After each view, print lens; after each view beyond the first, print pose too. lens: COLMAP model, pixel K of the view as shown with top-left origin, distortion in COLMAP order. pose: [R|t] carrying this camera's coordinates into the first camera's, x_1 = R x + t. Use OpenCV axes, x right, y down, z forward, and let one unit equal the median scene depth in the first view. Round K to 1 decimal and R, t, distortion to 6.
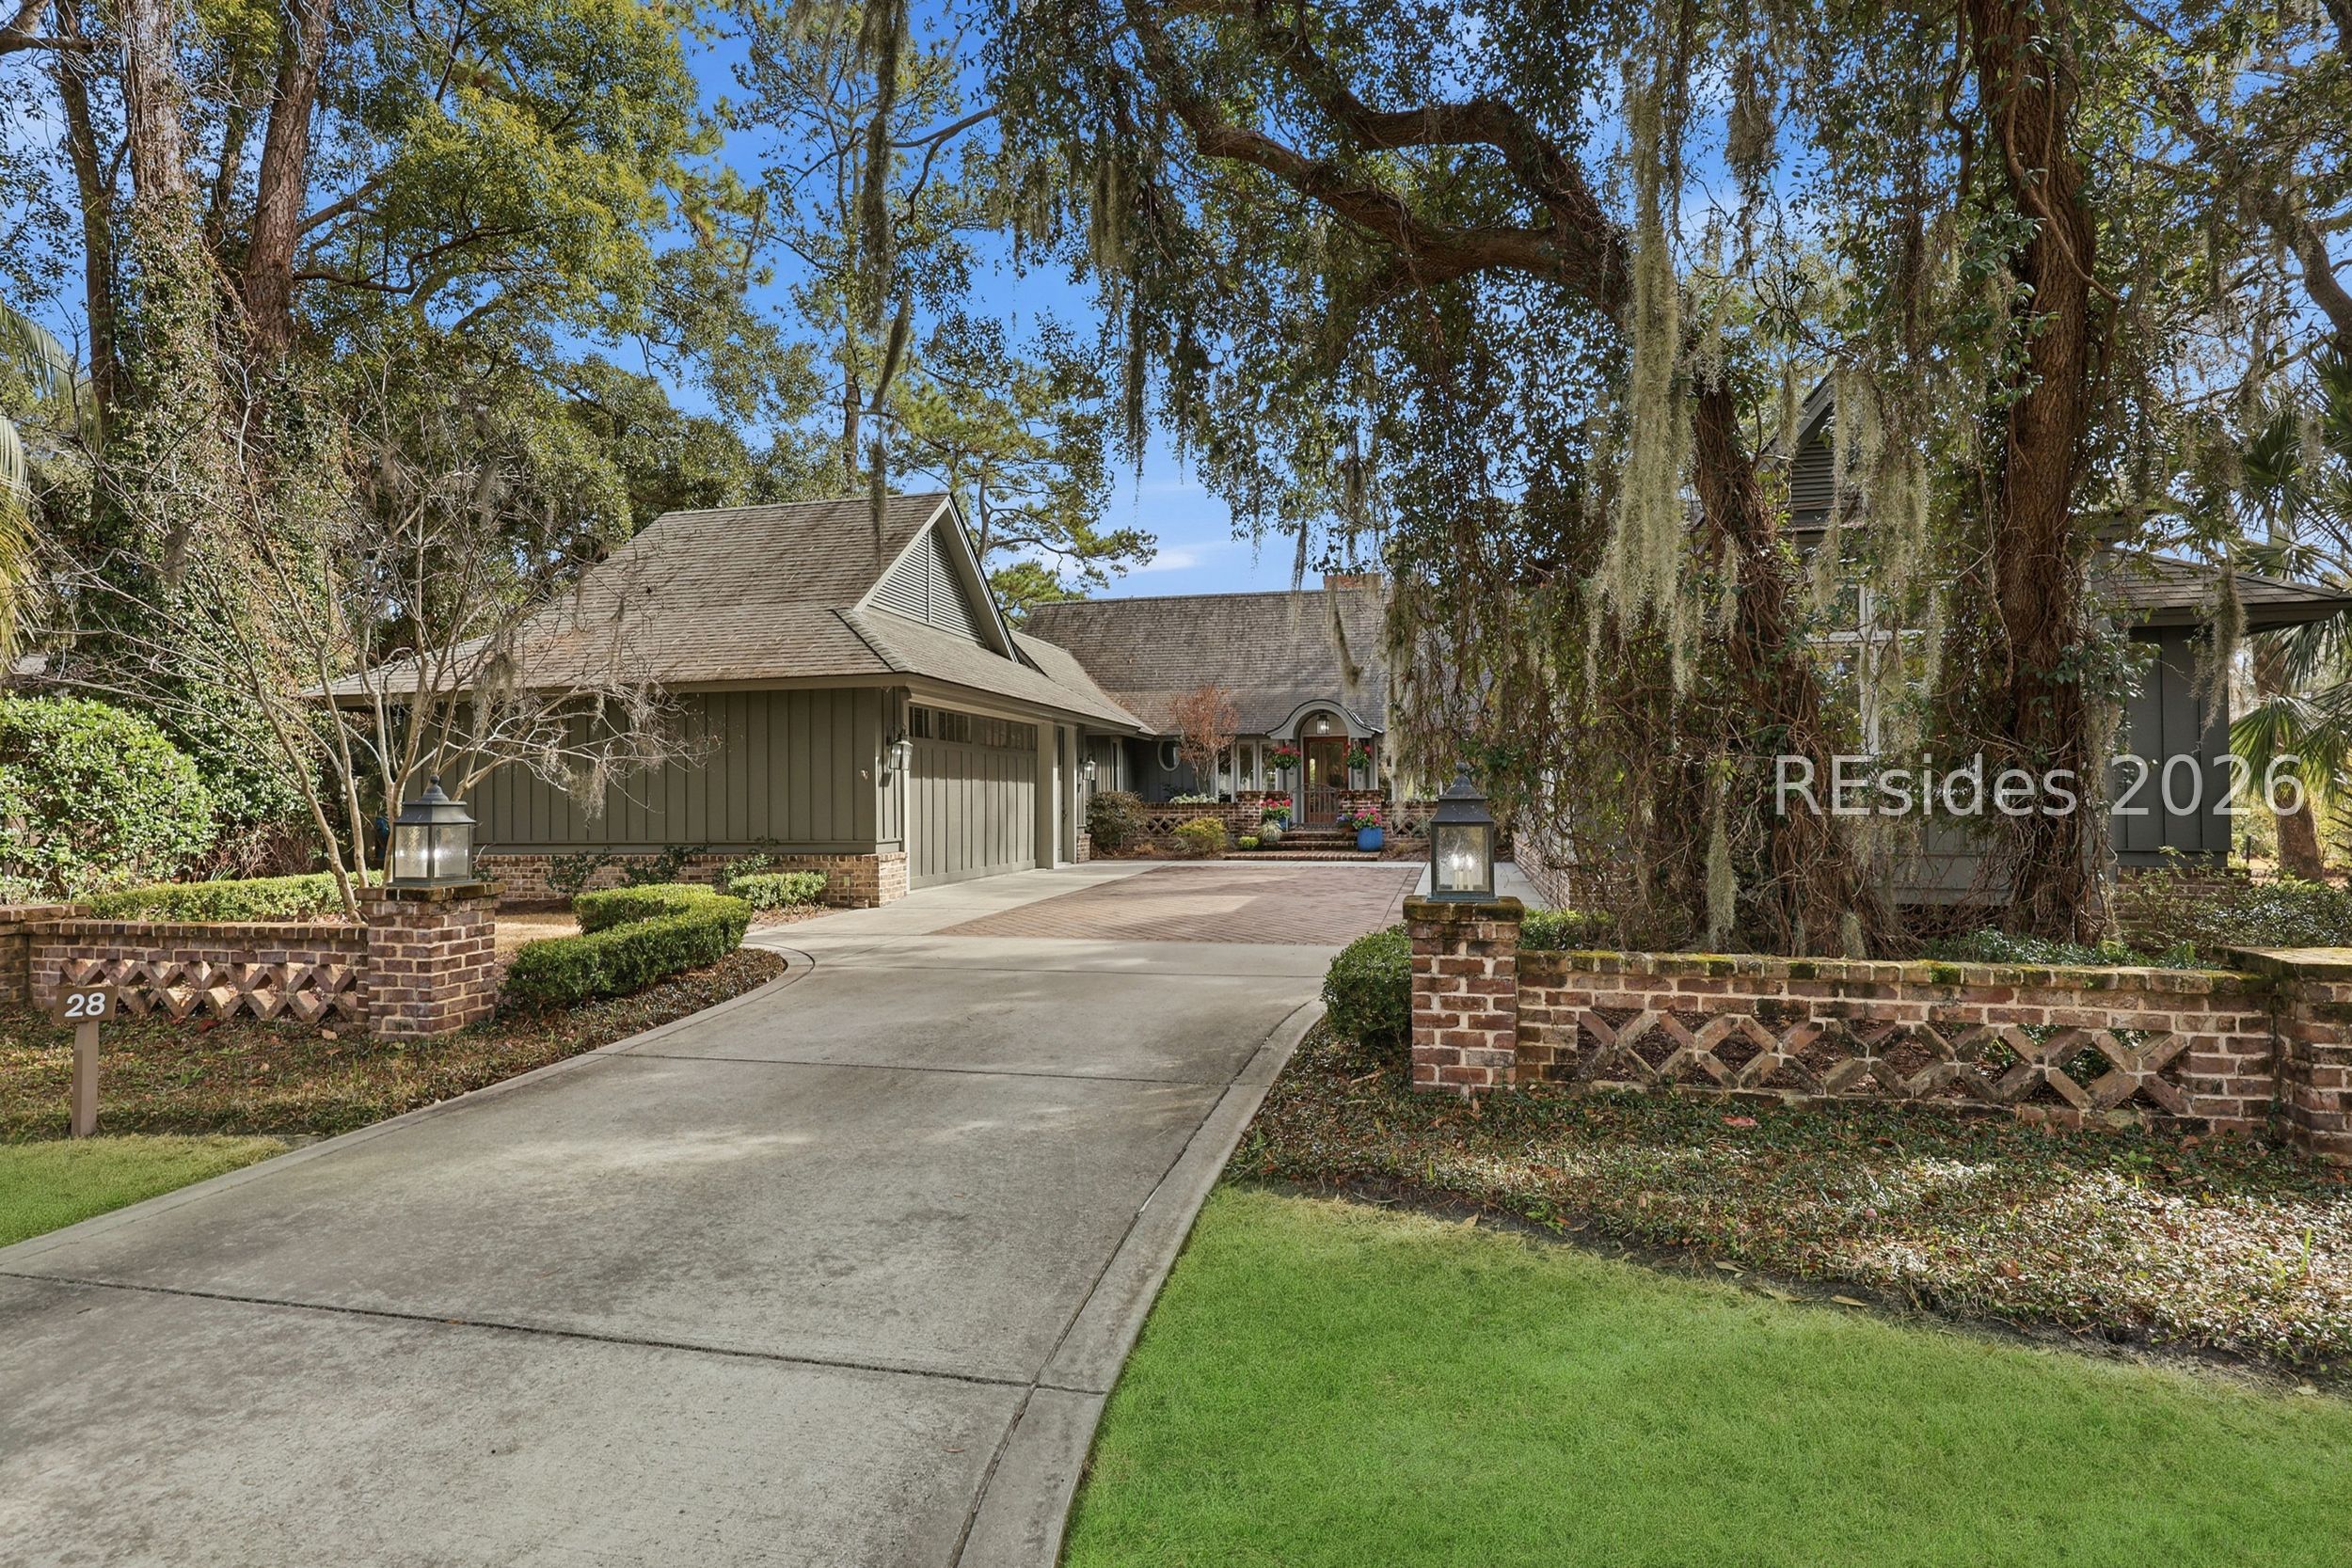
lens RADIAL K [[1101.0, 0, 1176.0], [0, 1101.0, 784.0], [0, 0, 1]] dist [0.007452, -0.000785]
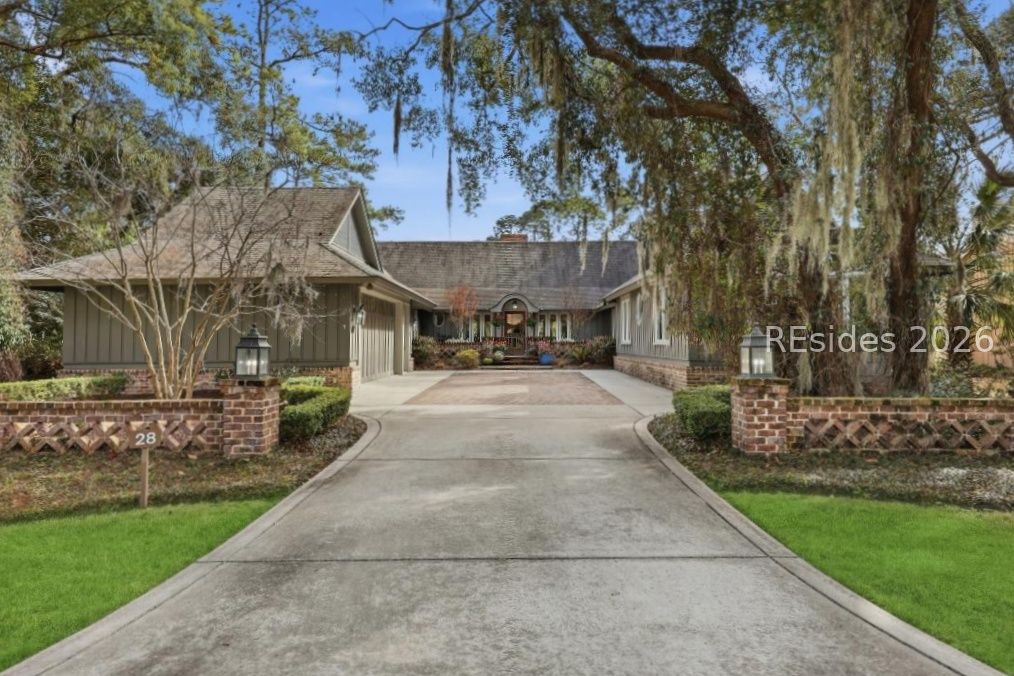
lens RADIAL K [[544.7, 0, 506.2], [0, 544.7, 320.5], [0, 0, 1]] dist [0.006003, -0.000936]
pose [[0.975952, 0.011745, 0.217670, -0.581906], [-0.006023, 0.999619, -0.026932, 0.014289], [-0.217904, 0.024974, 0.975651, -0.077345]]
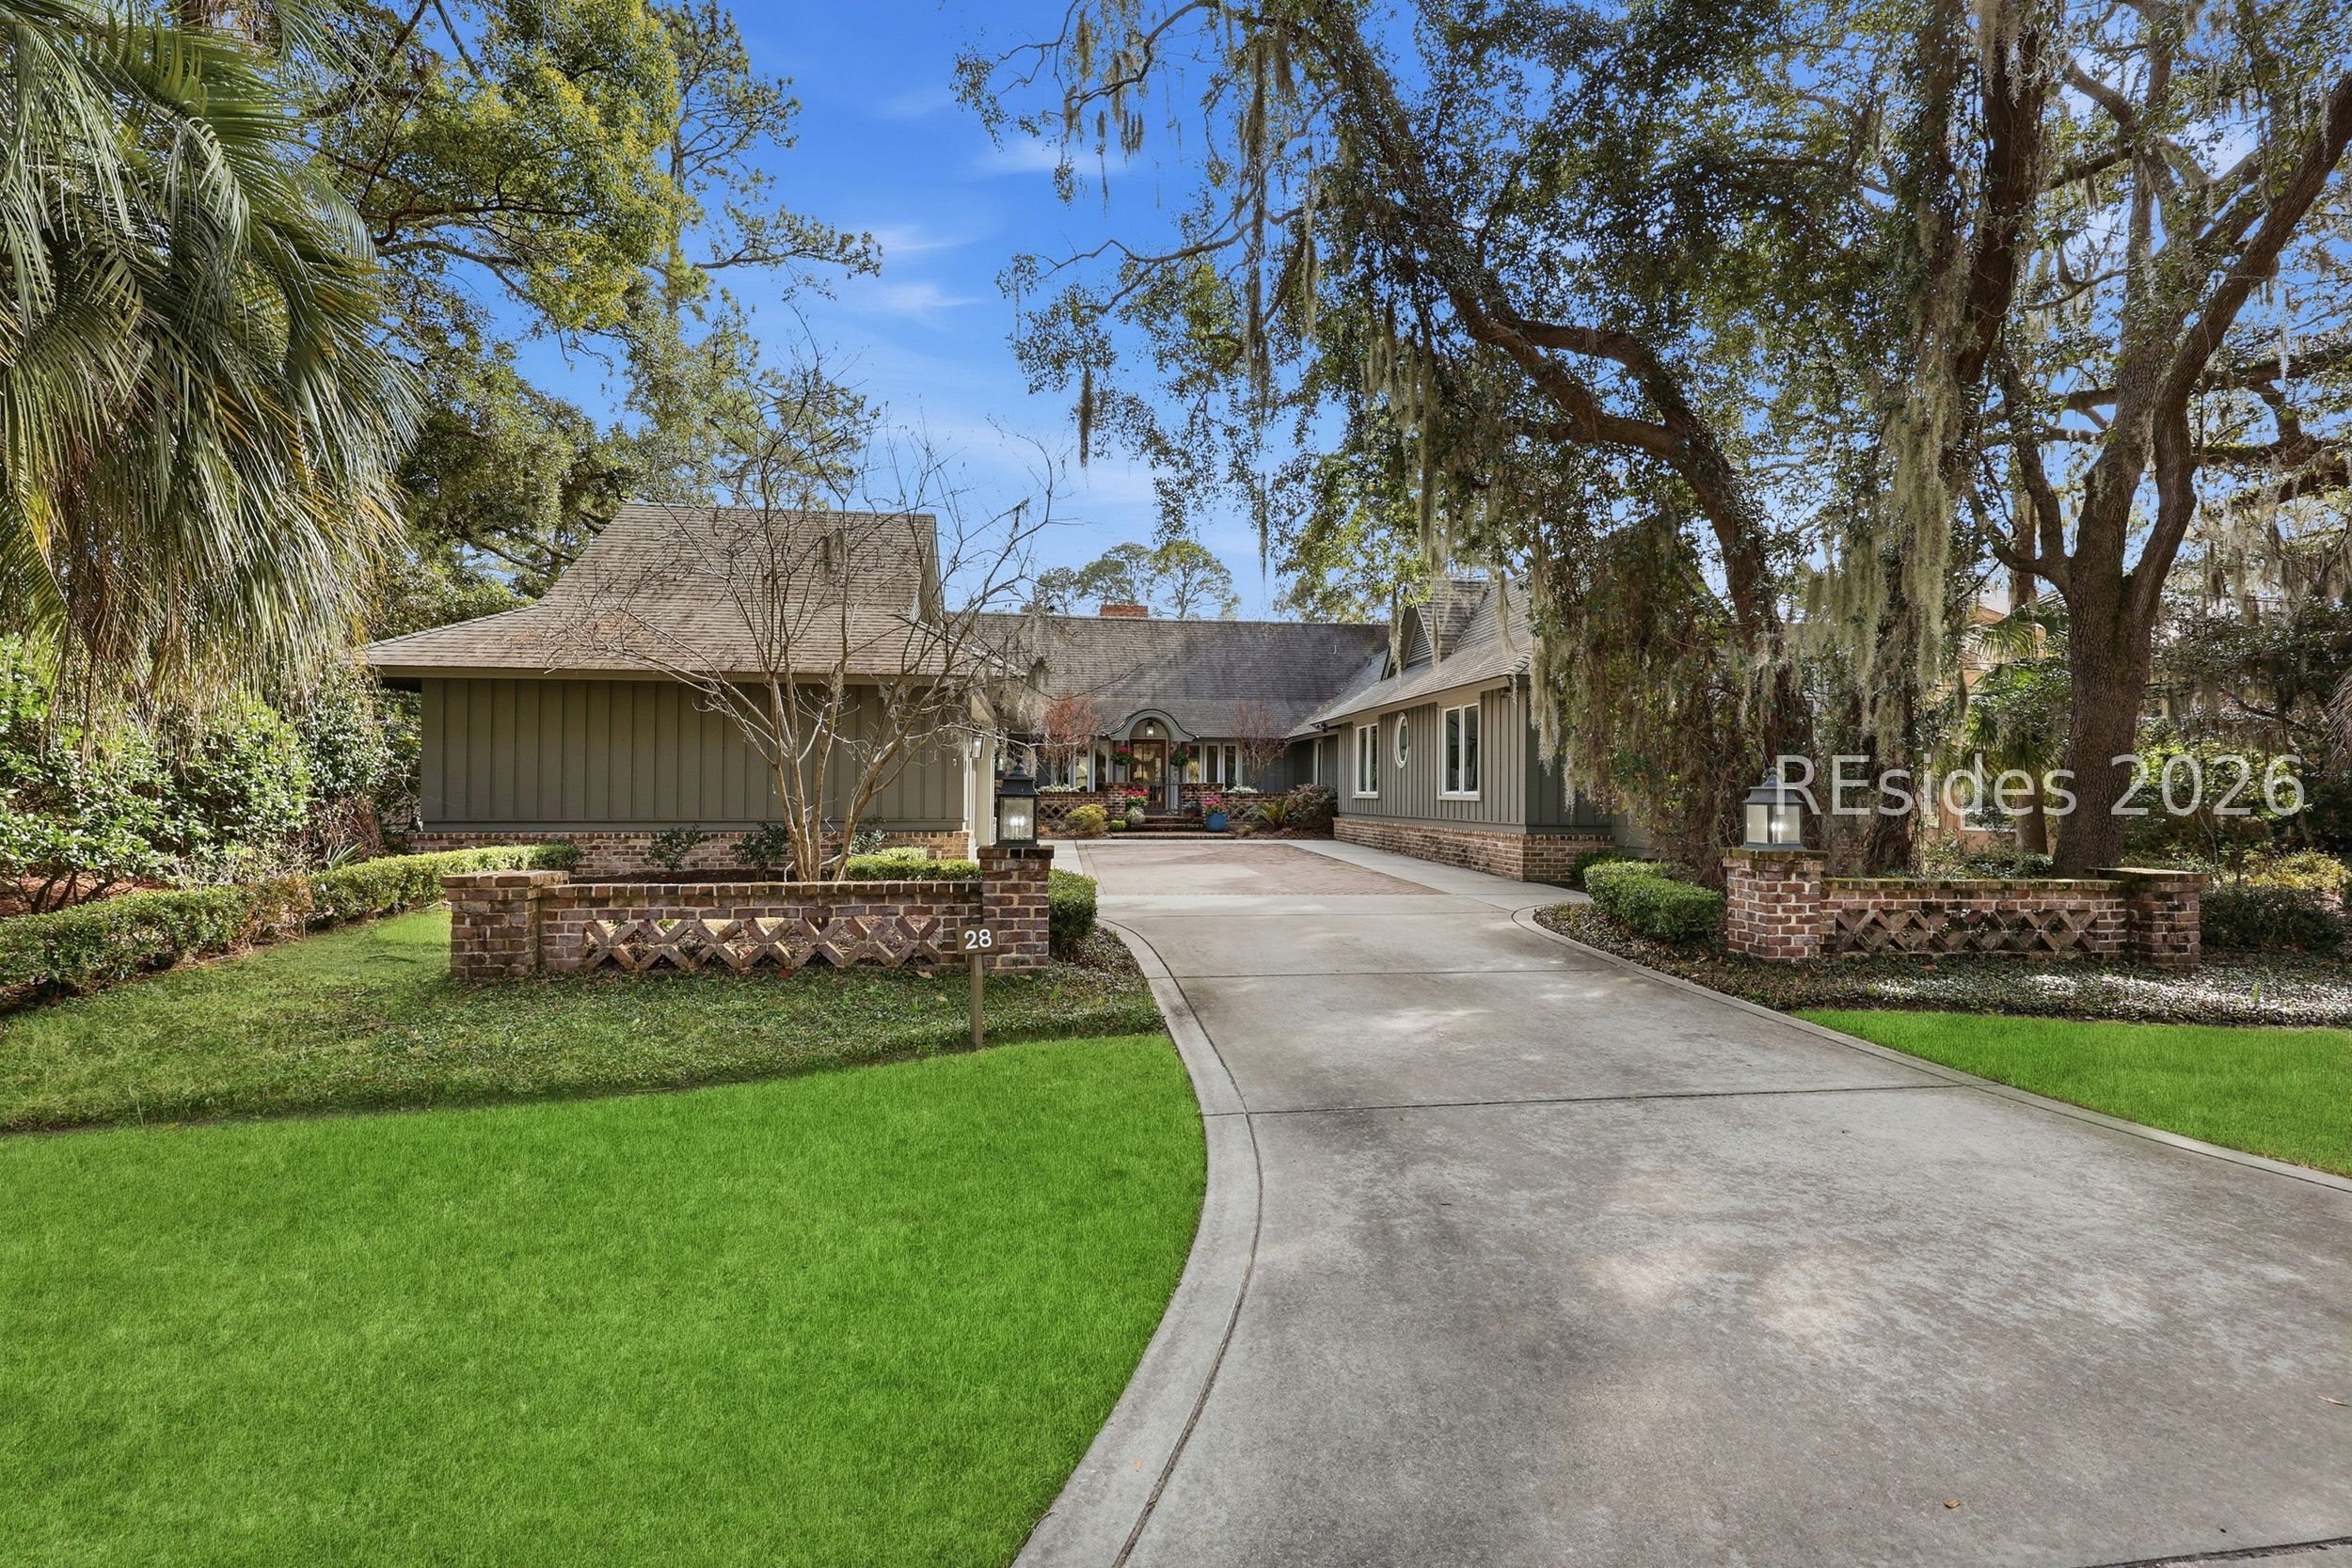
lens RADIAL K [[958.6, 0, 1163.0], [0, 958.6, 787.5], [0, 0, 1]] dist [0.005933, 0.000021]
pose [[0.938712, 0.017199, 0.344272, -1.165719], [-0.020201, 0.999783, 0.005136, 0.023451], [-0.344109, -0.011776, 0.938856, -0.055246]]
